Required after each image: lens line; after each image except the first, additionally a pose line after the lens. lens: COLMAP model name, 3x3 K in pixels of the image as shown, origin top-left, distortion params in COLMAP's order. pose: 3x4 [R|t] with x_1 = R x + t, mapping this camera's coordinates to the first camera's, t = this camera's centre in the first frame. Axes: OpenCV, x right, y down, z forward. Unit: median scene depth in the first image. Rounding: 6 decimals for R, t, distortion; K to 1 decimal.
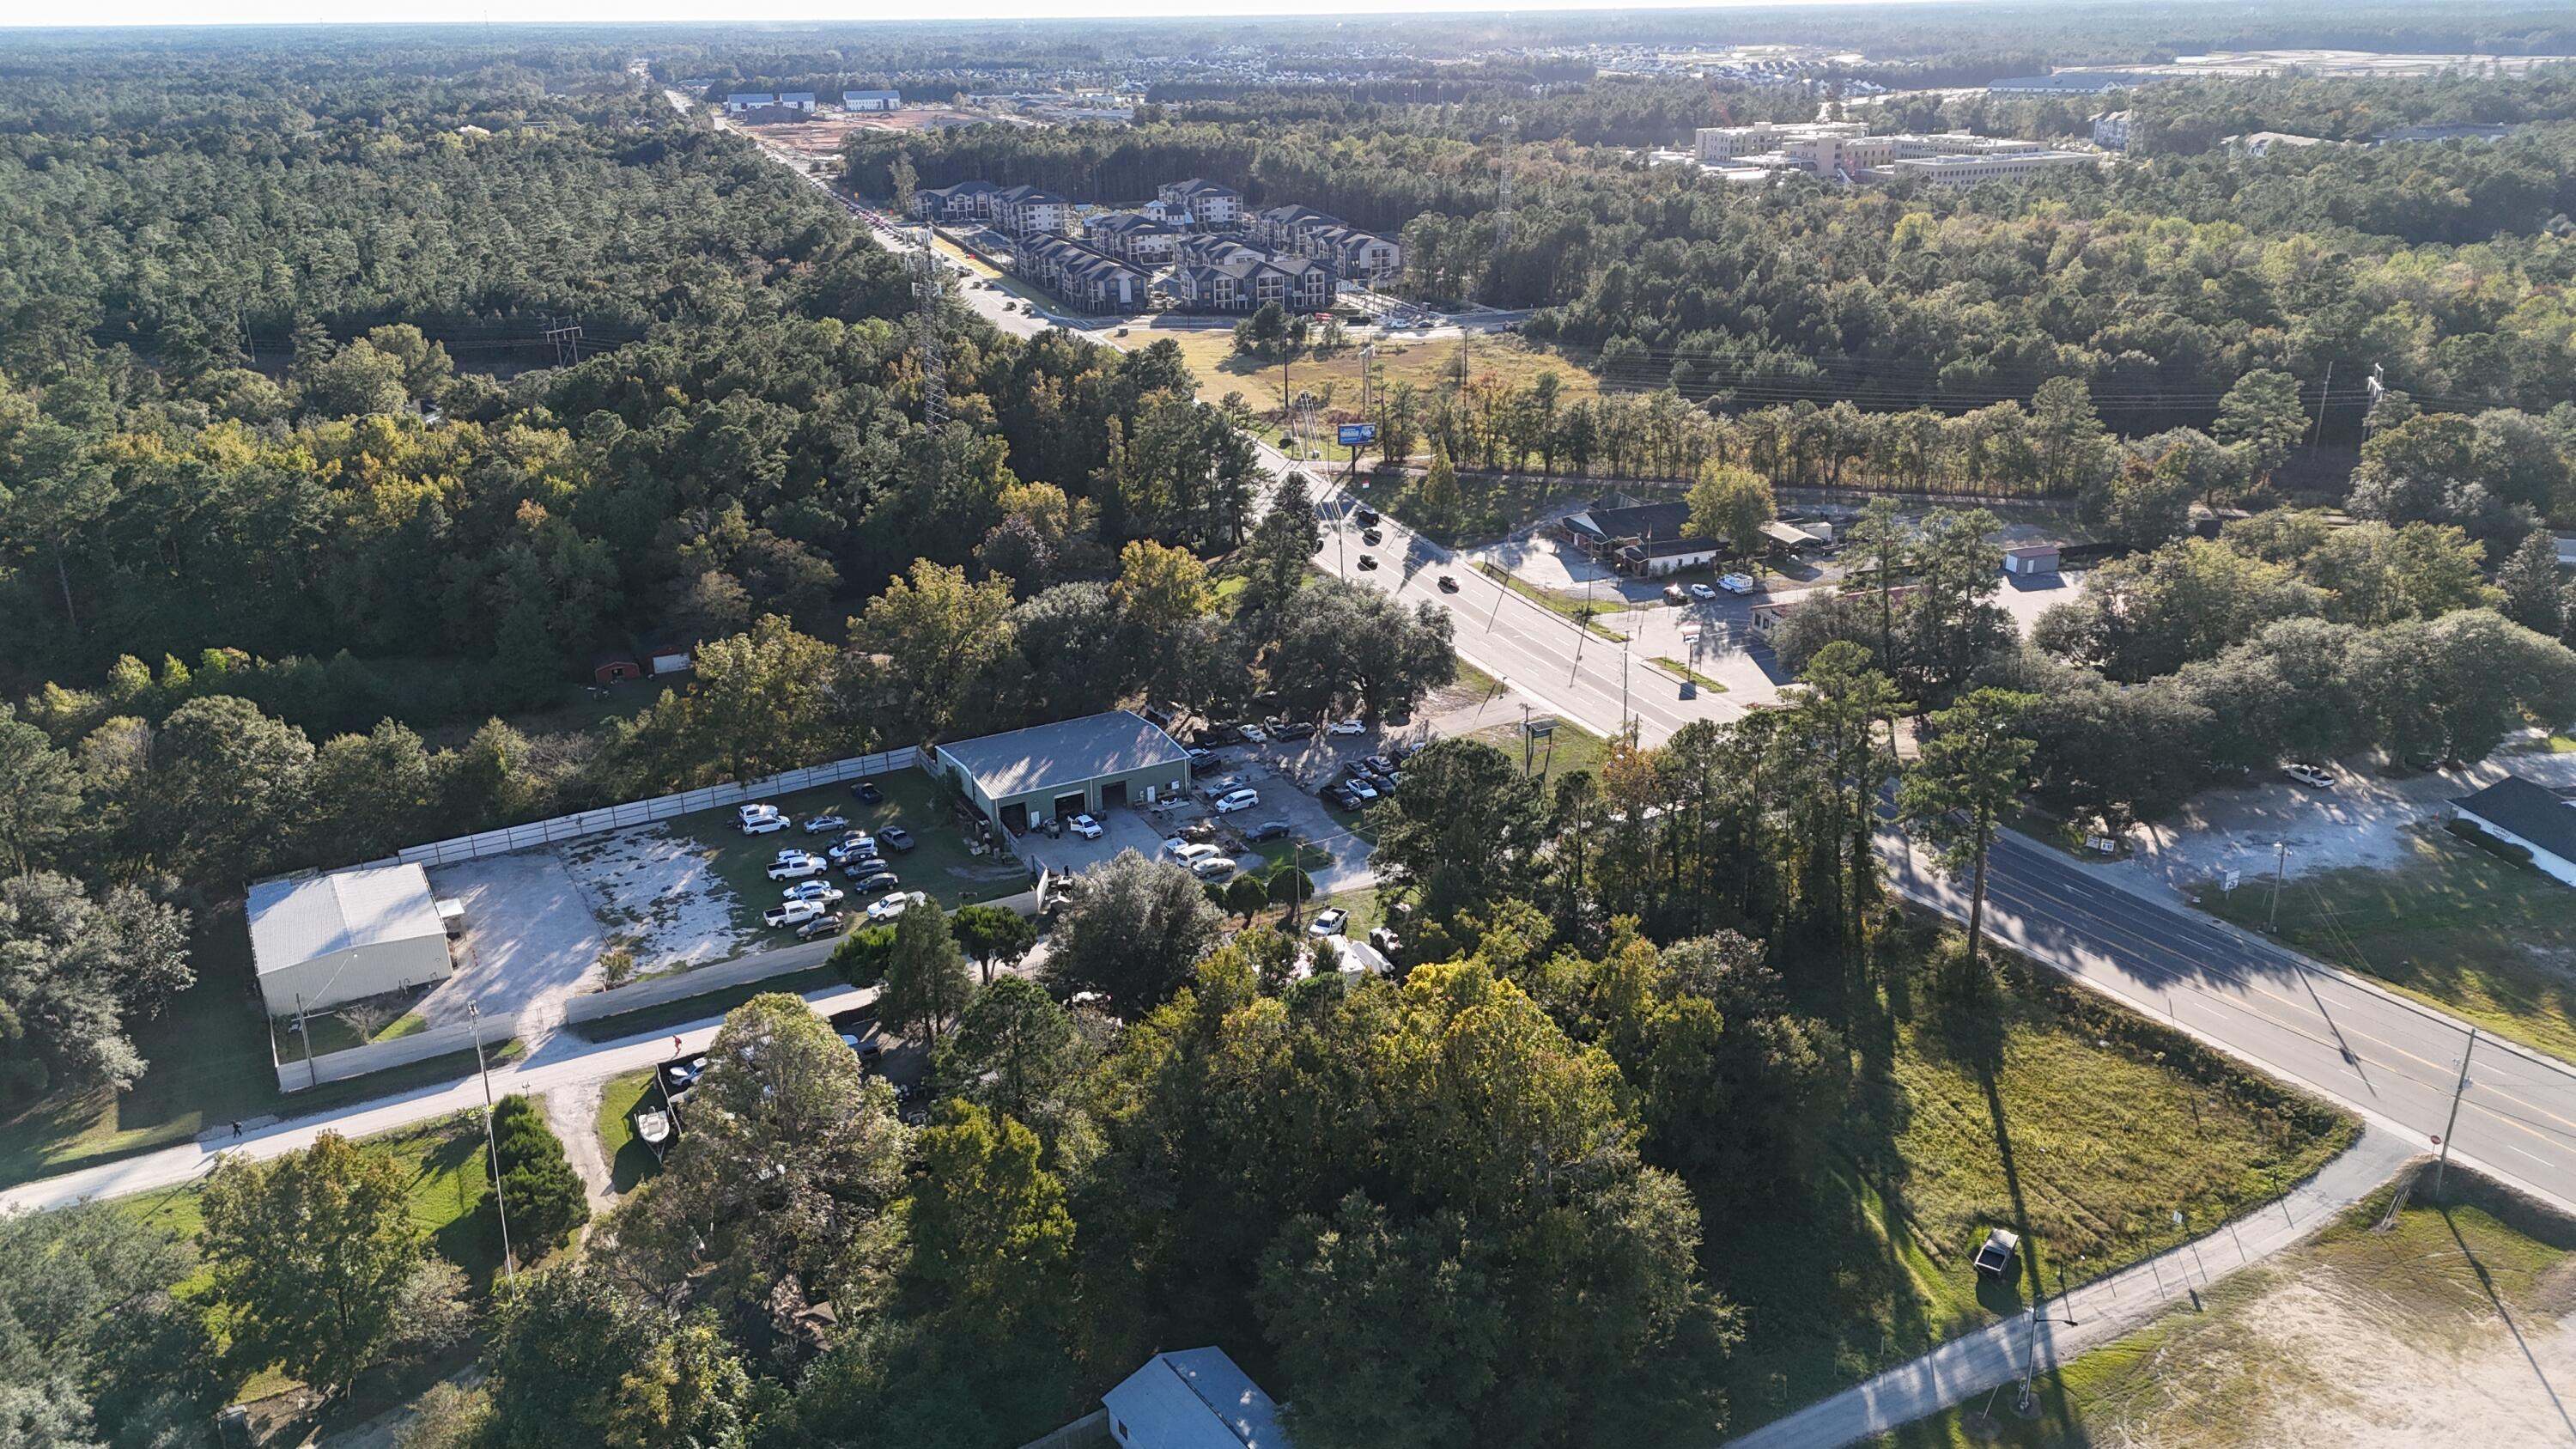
lens RADIAL K [[1884.2, 0, 1288.0], [0, 1884.2, 724.5], [0, 0, 1]] dist [0.090133, -0.093096]
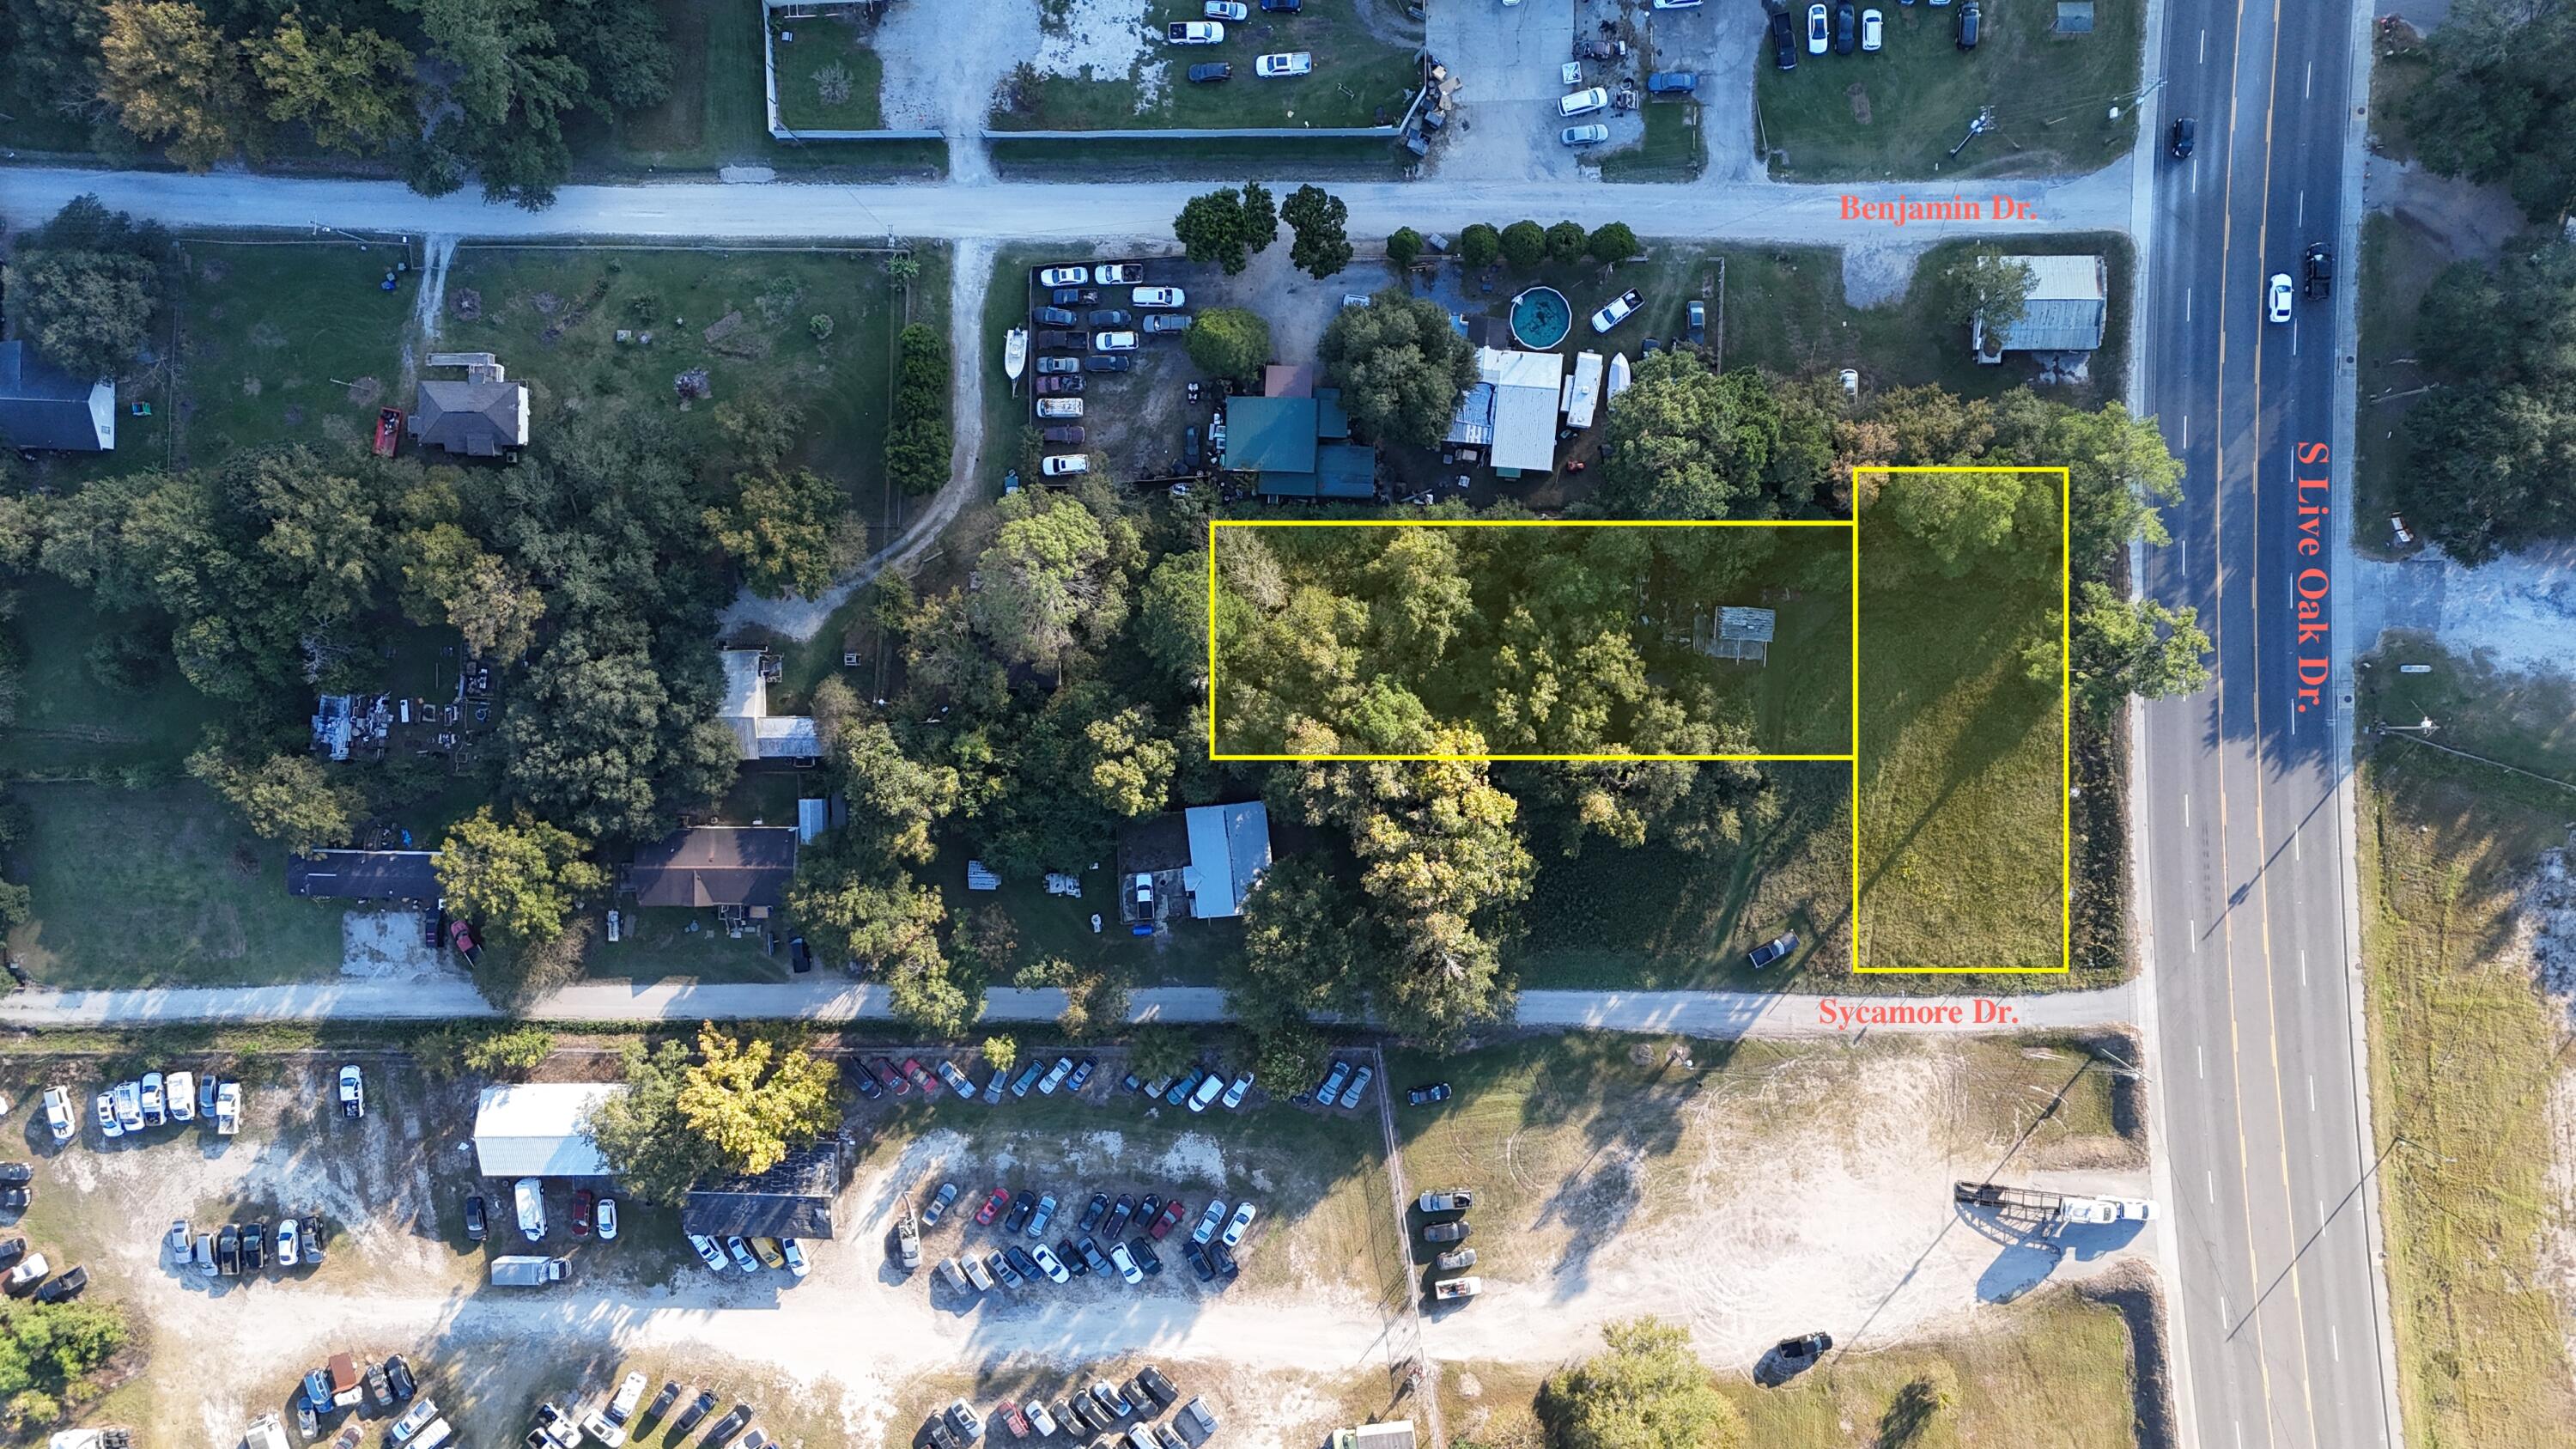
lens RADIAL K [[1884.2, 0, 1288.0], [0, 1884.2, 724.5], [0, 0, 1]] dist [0.090133, -0.093096]
pose [[0.887434, 0.460821, -0.010237, -0.032907], [-0.128825, 0.269290, 0.954404, -0.908429], [0.442566, -0.845652, 0.298343, 0.419089]]
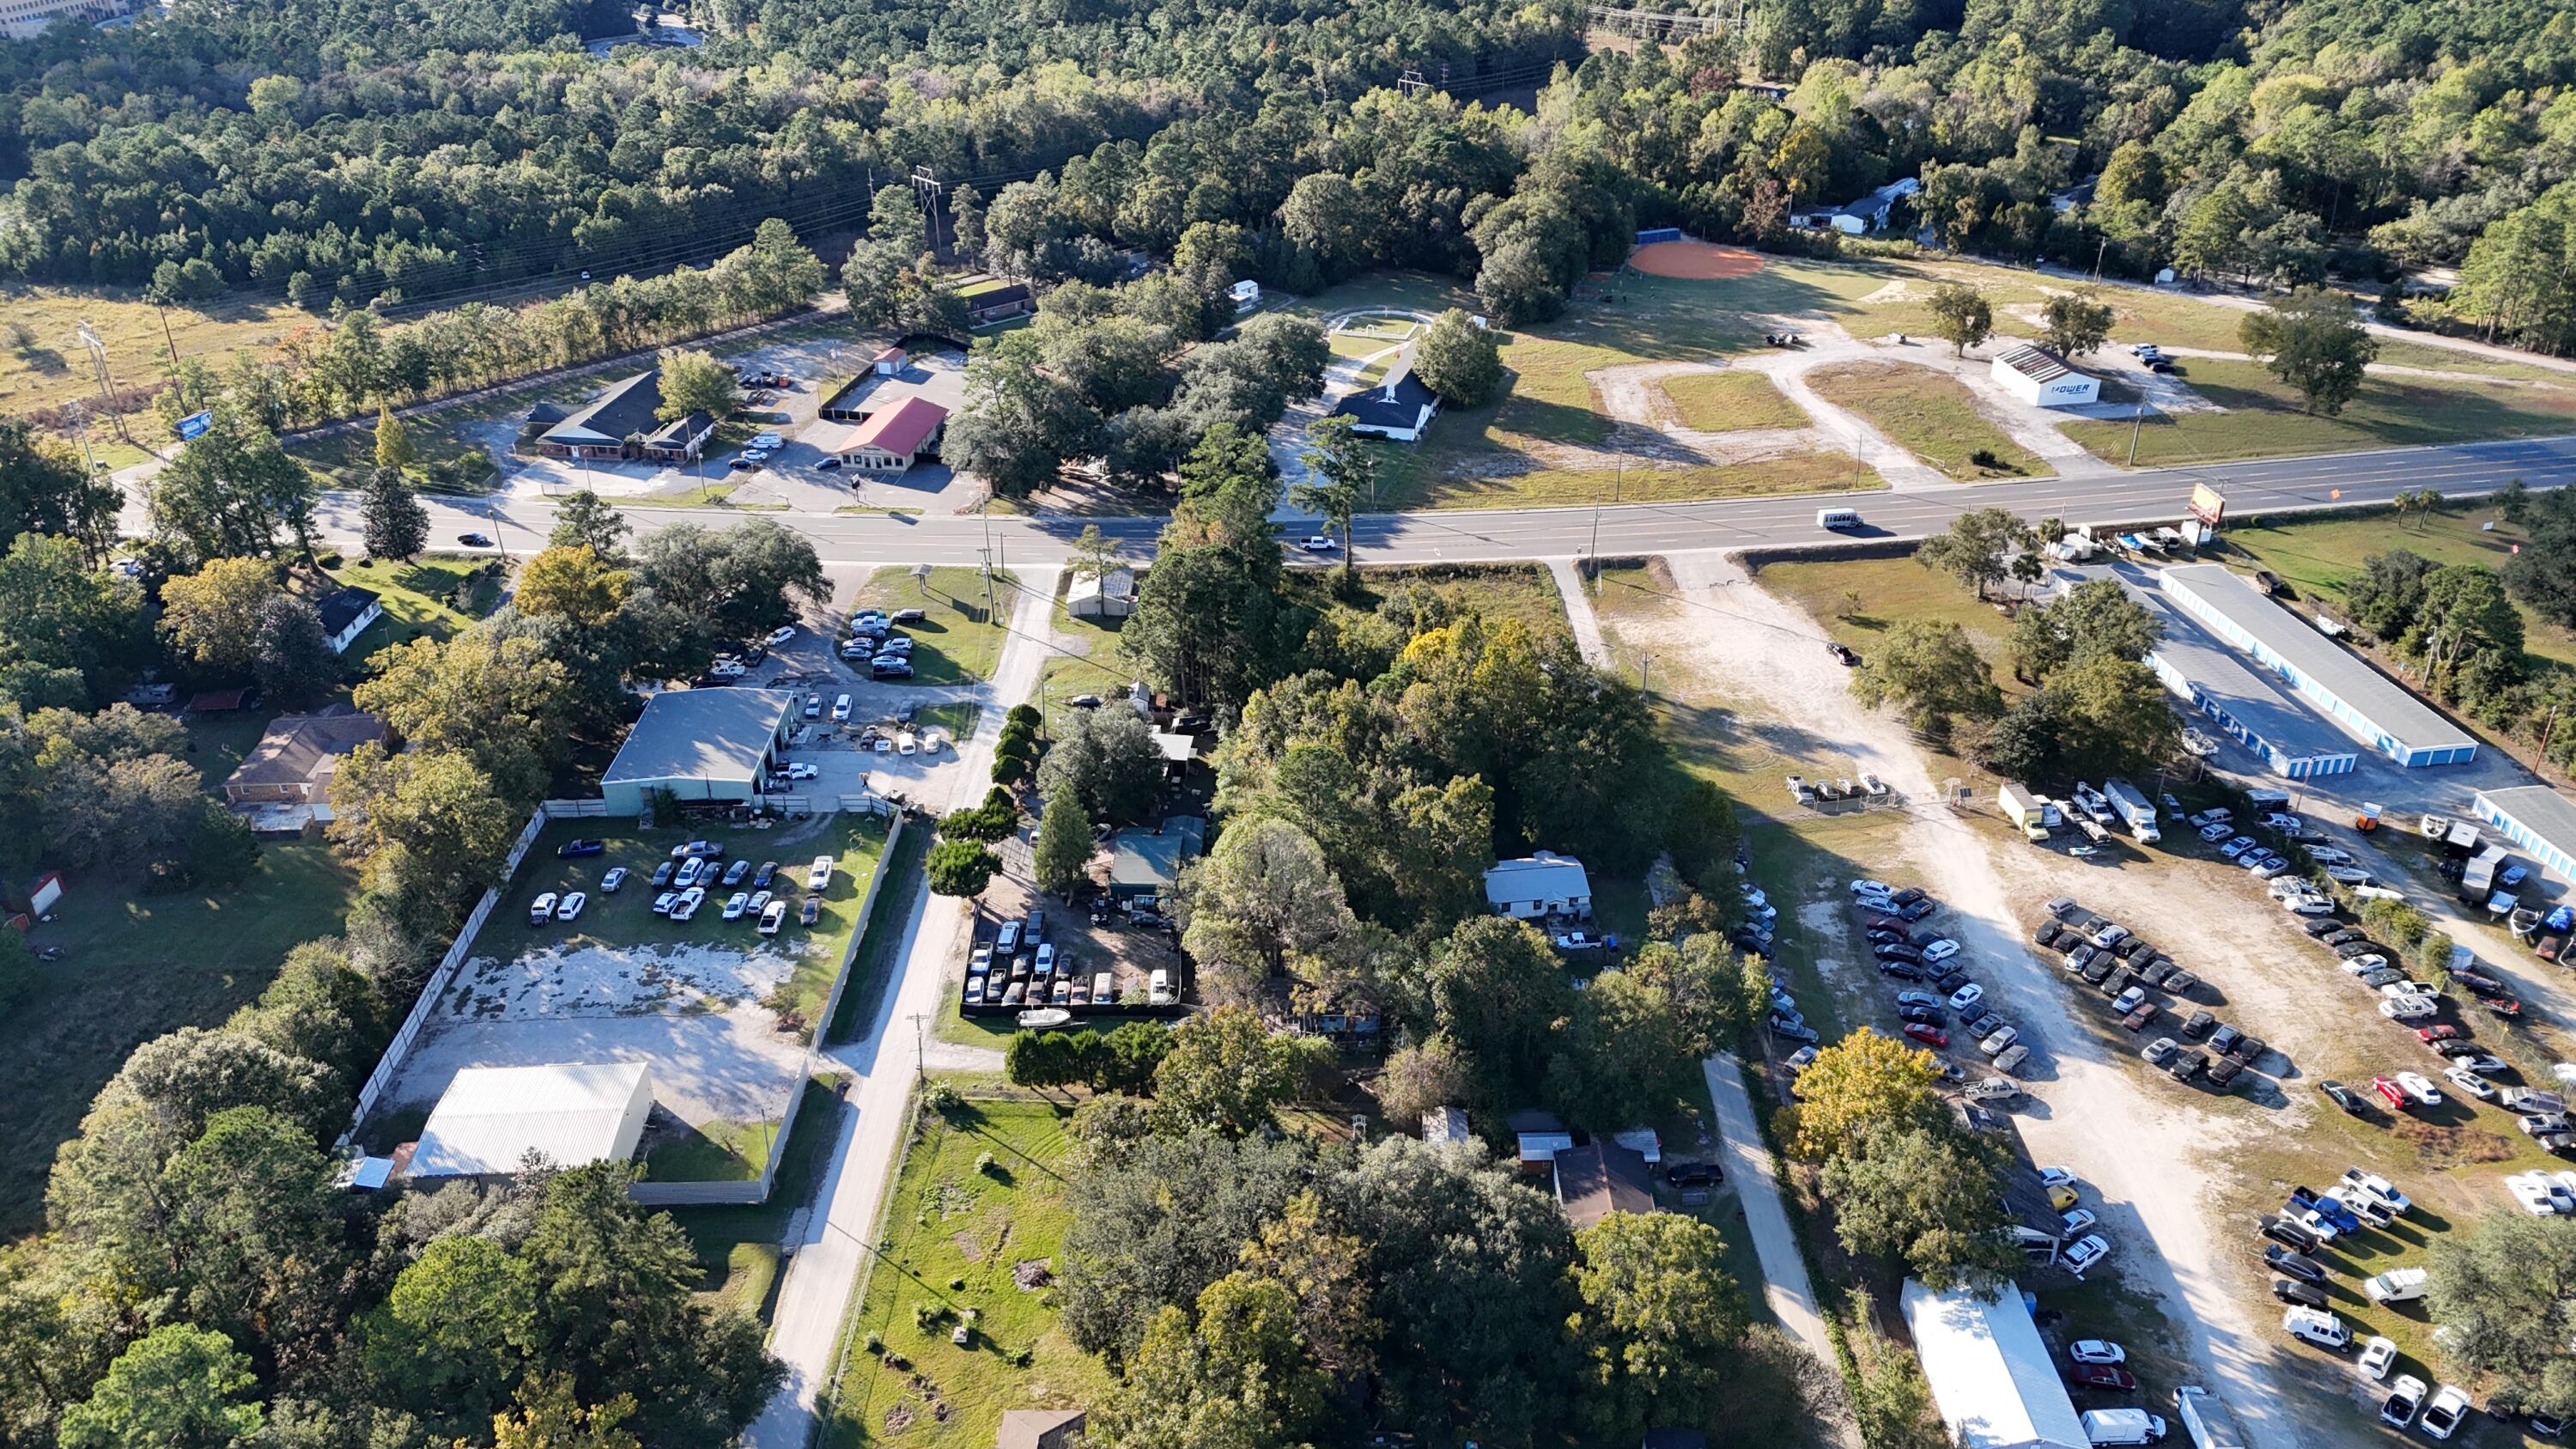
lens RADIAL K [[1884.2, 0, 1288.0], [0, 1884.2, 724.5], [0, 0, 1]] dist [0.090133, -0.093096]
pose [[0.464148, -0.416141, 0.781916, -1.081523], [0.310050, 0.903248, 0.296668, -0.282920], [-0.829720, 0.104735, 0.548265, 0.101735]]
